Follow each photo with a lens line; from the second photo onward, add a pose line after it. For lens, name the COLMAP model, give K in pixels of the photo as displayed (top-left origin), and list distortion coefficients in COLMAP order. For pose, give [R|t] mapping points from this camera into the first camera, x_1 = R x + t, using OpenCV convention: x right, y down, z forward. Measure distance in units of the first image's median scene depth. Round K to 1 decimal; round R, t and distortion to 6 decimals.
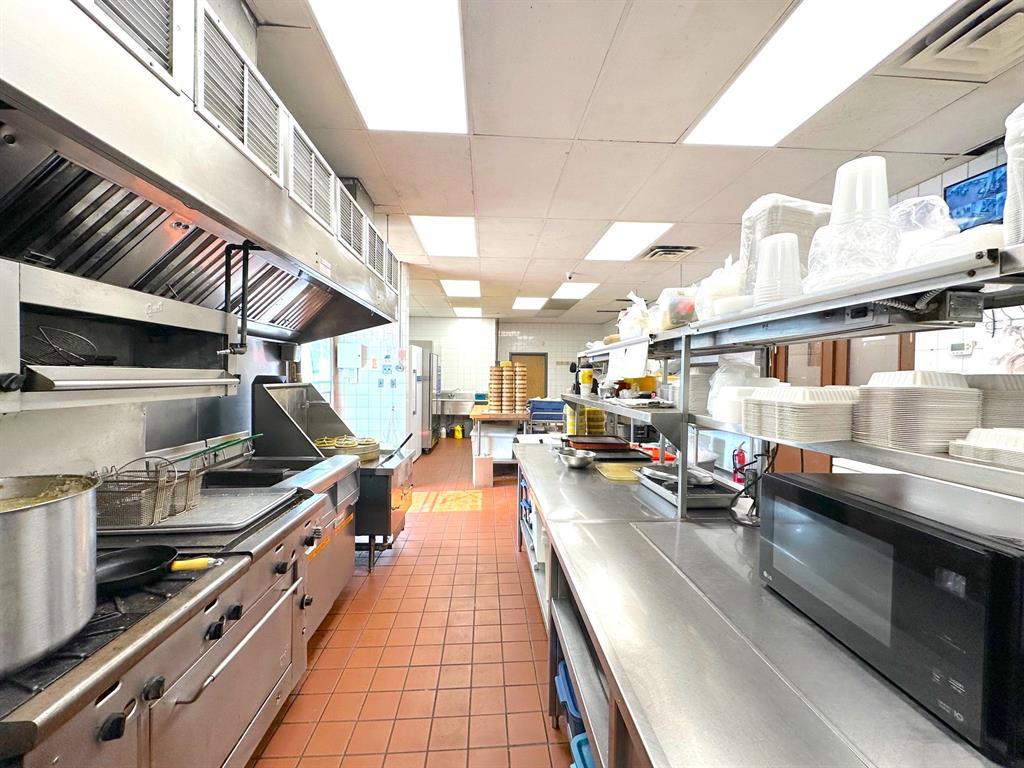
lens RADIAL K [[409.5, 0, 513.8], [0, 409.5, 382.5], [0, 0, 1]] dist [-0.001998, 0.001359]
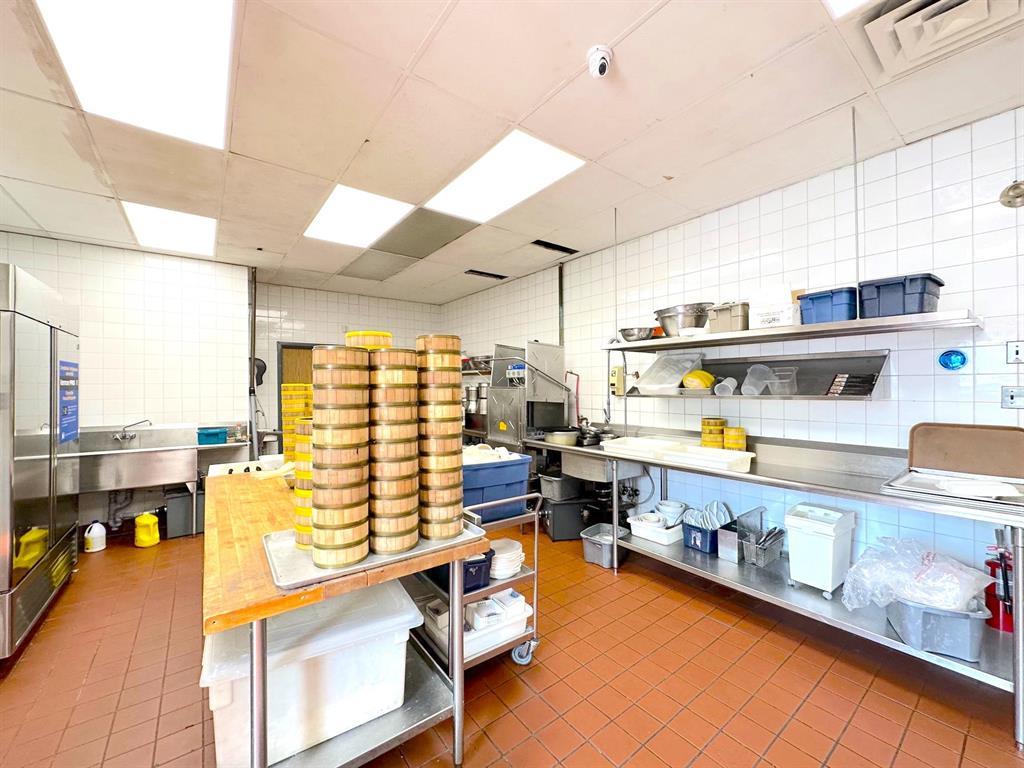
lens RADIAL K [[409.5, 0, 508.5], [0, 409.5, 383.9], [0, 0, 1]] dist [-0.001998, 0.001359]
pose [[0.839492, -0.010840, 0.543264, -0.092024], [0.020929, 0.999704, -0.012393, -0.014711], [-0.542969, 0.021773, 0.839471, 0.790202]]
